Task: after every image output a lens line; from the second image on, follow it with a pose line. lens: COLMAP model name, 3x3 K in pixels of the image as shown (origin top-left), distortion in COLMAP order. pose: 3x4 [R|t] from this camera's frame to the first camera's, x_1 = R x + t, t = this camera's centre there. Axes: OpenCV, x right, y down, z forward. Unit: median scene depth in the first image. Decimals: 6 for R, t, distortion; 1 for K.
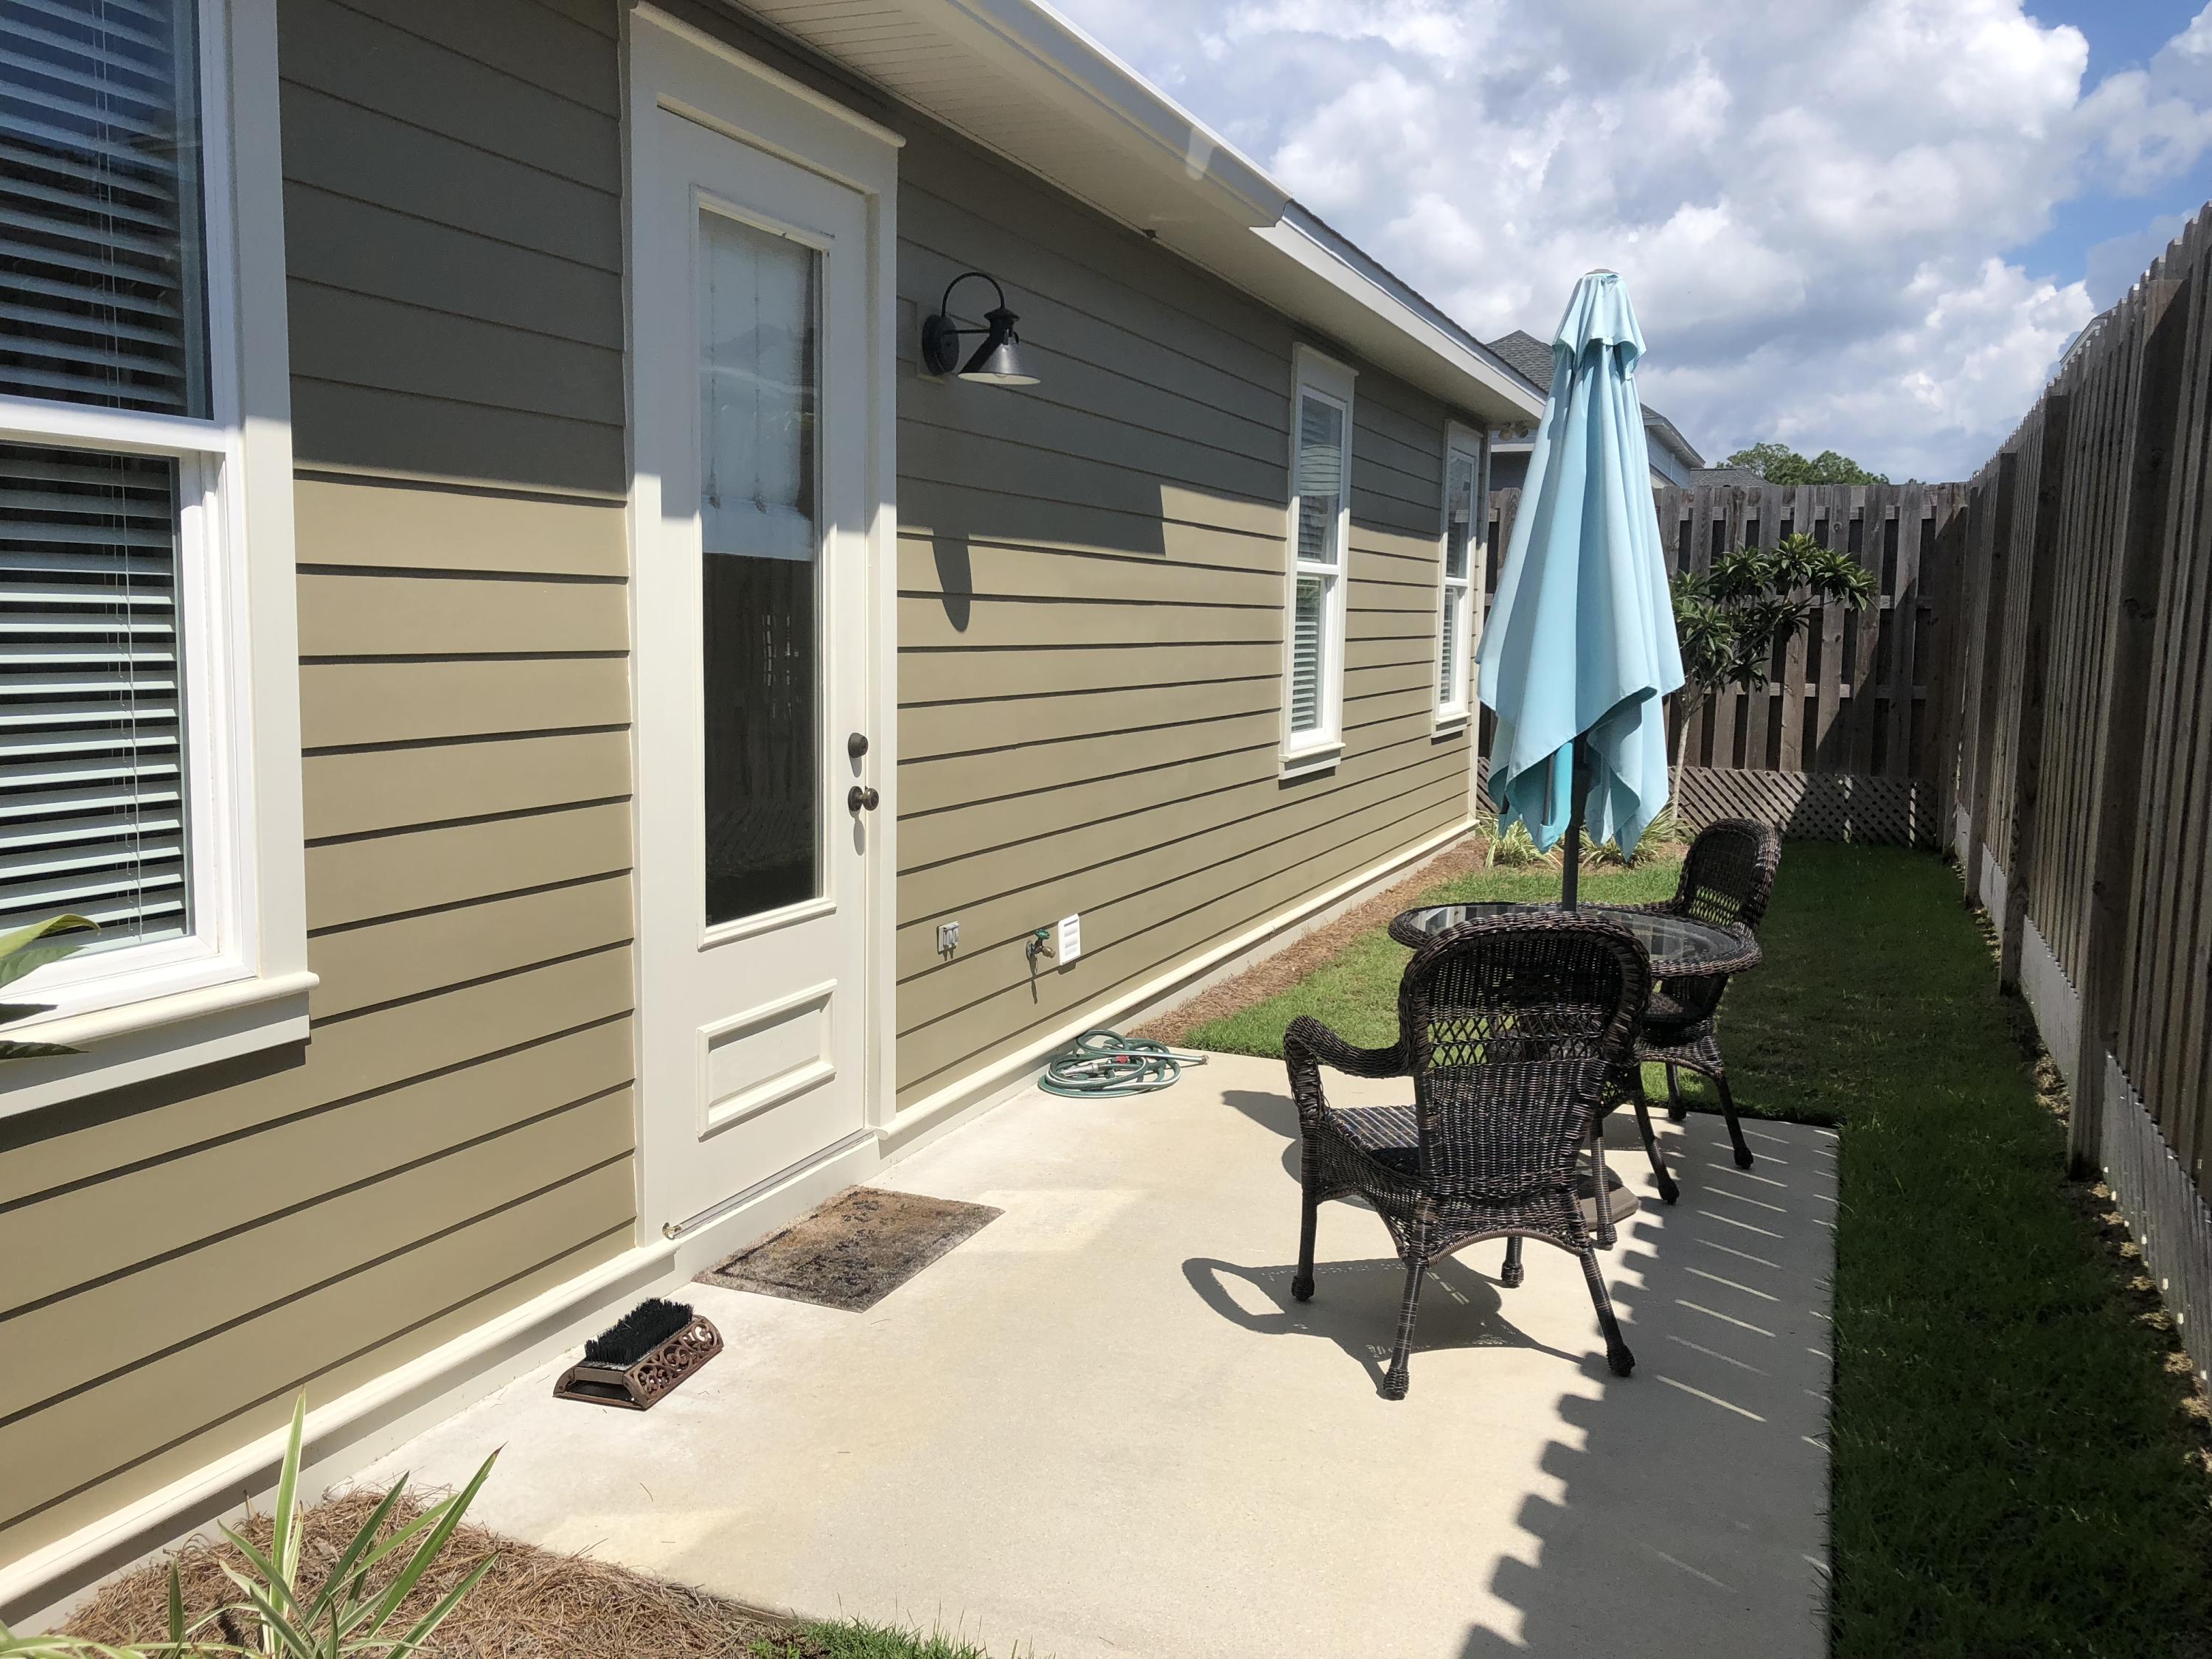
lens RADIAL K [[1822.2, 0, 1101.6], [0, 1822.2, 821.7], [0, 0, 1]] dist [0.030668, -0.018564]
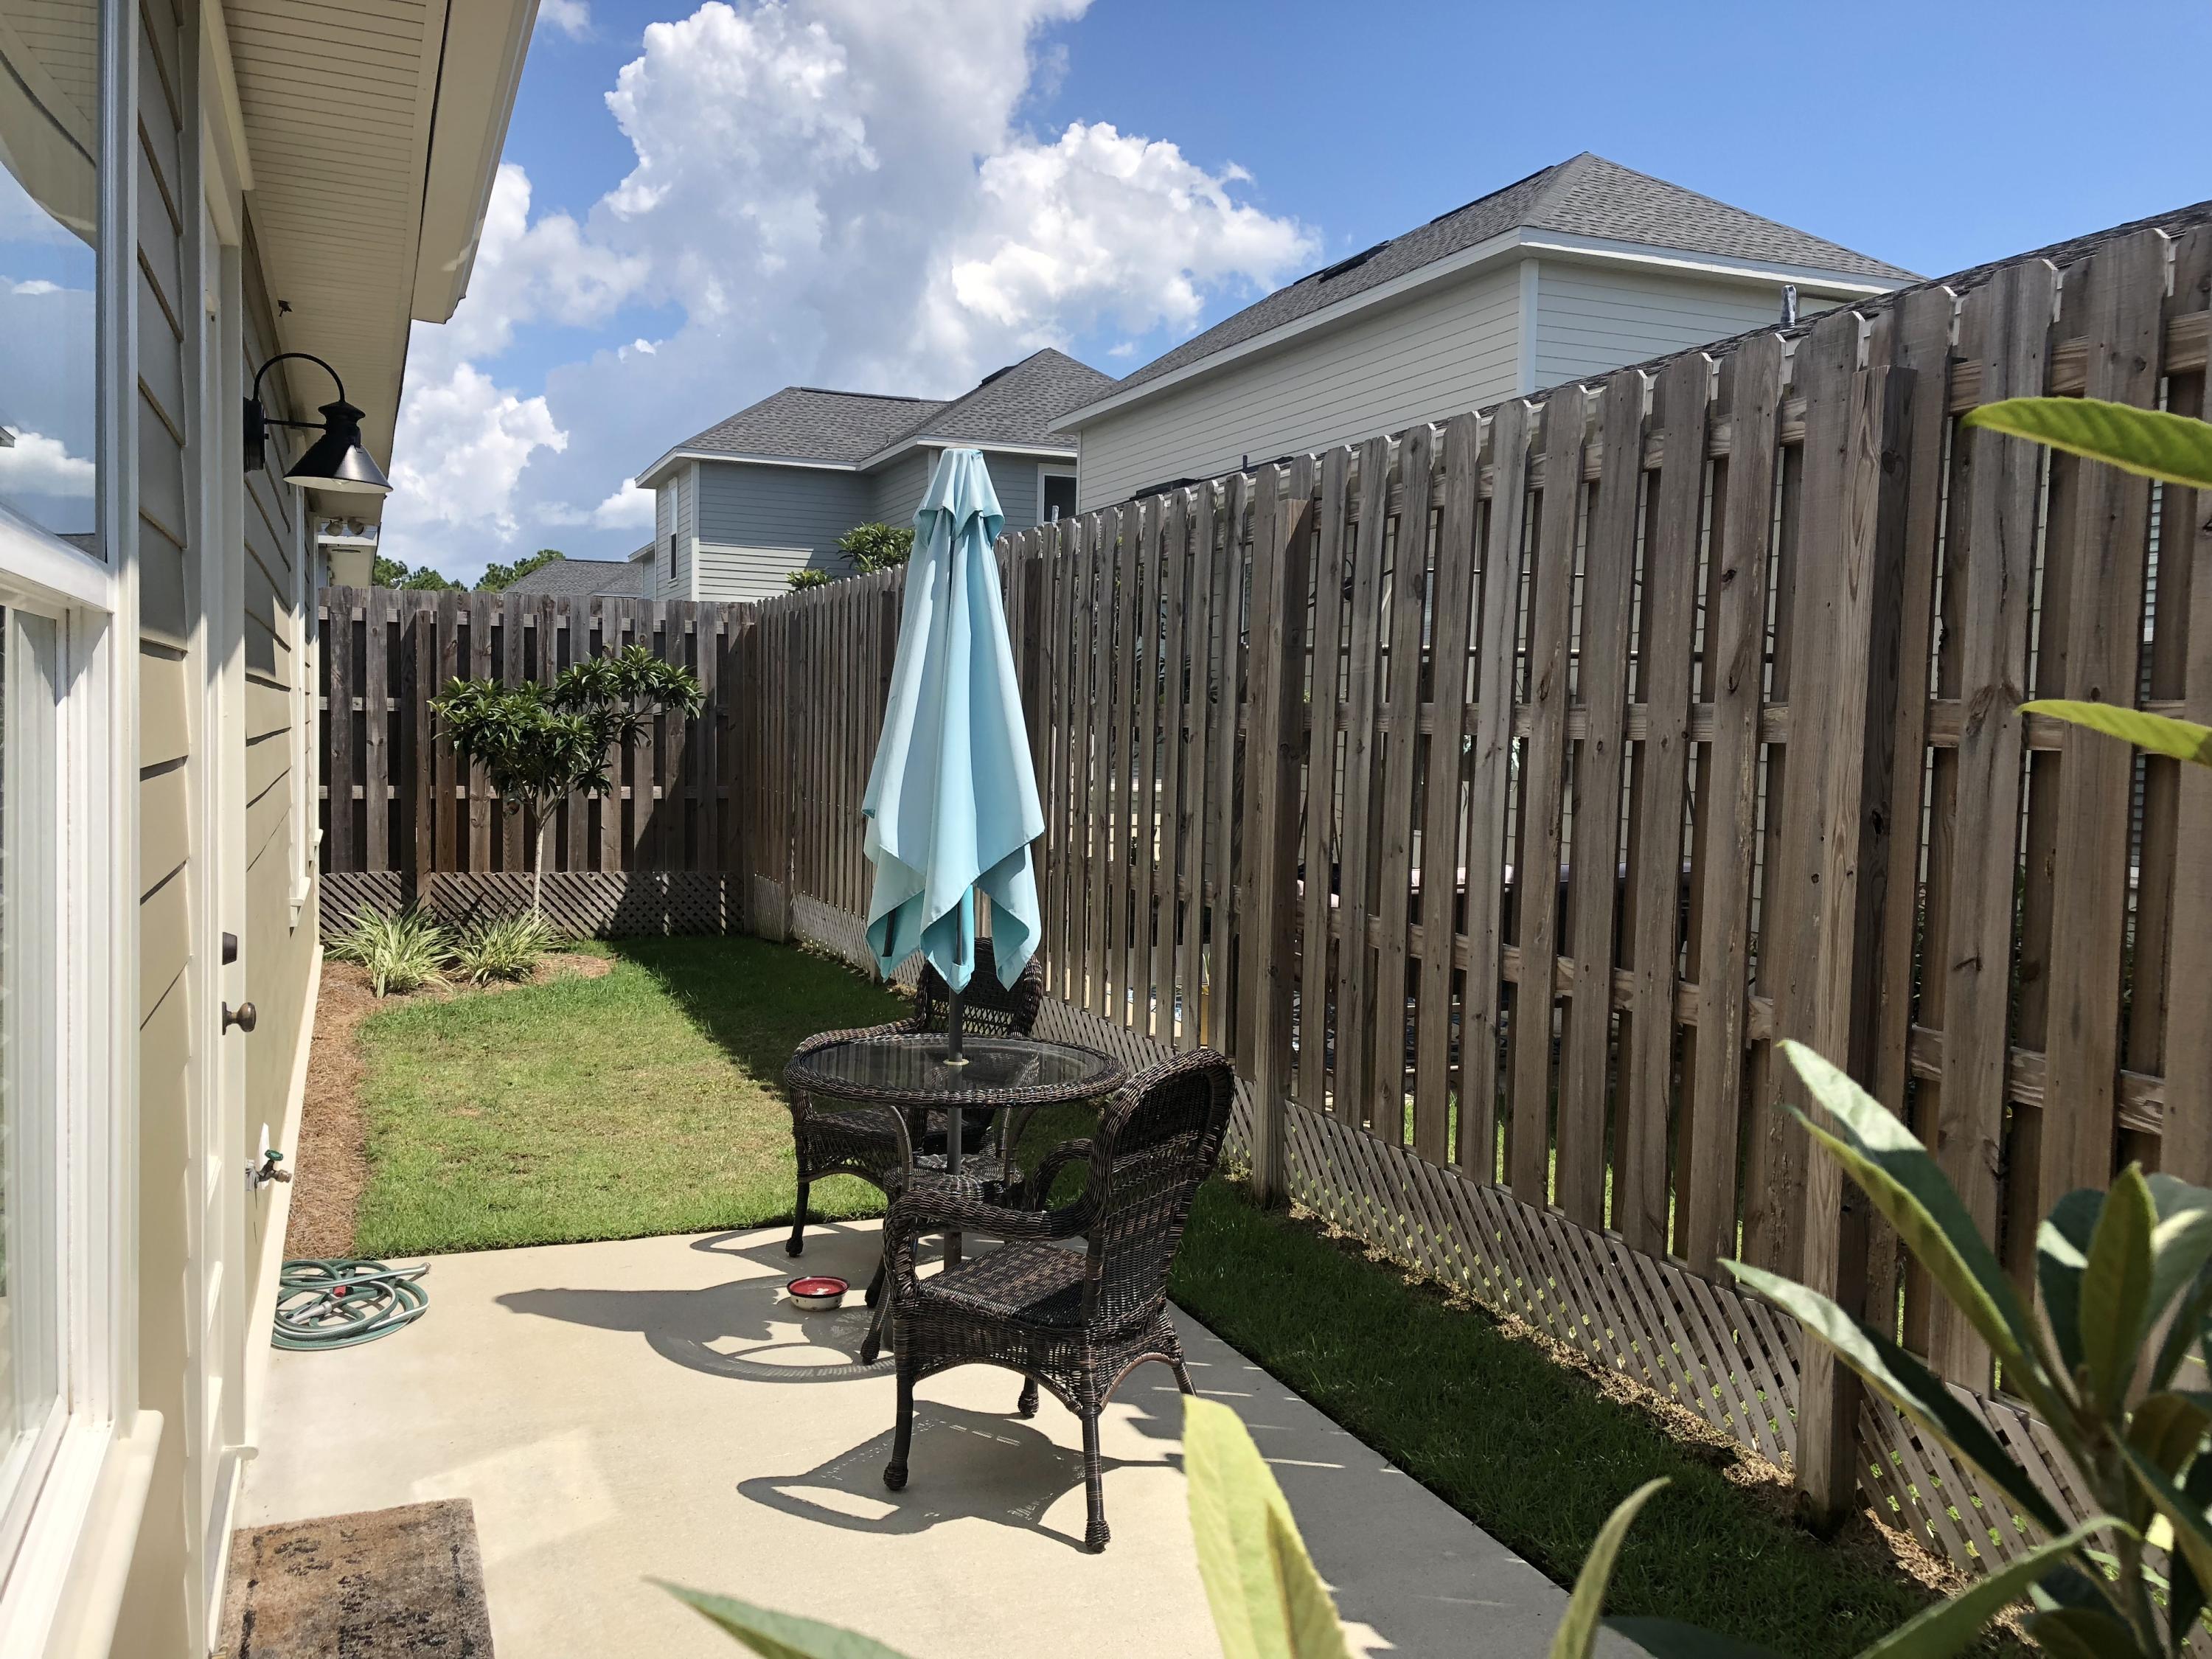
lens RADIAL K [[1822.2, 0, 1101.6], [0, 1822.2, 821.7], [0, 0, 1]] dist [0.030668, -0.018564]
pose [[0.710674, -0.043275, 0.702189, -0.153368], [0.074014, 0.997166, -0.013455, -0.021522], [-0.699617, 0.061534, 0.711863, 0.071514]]
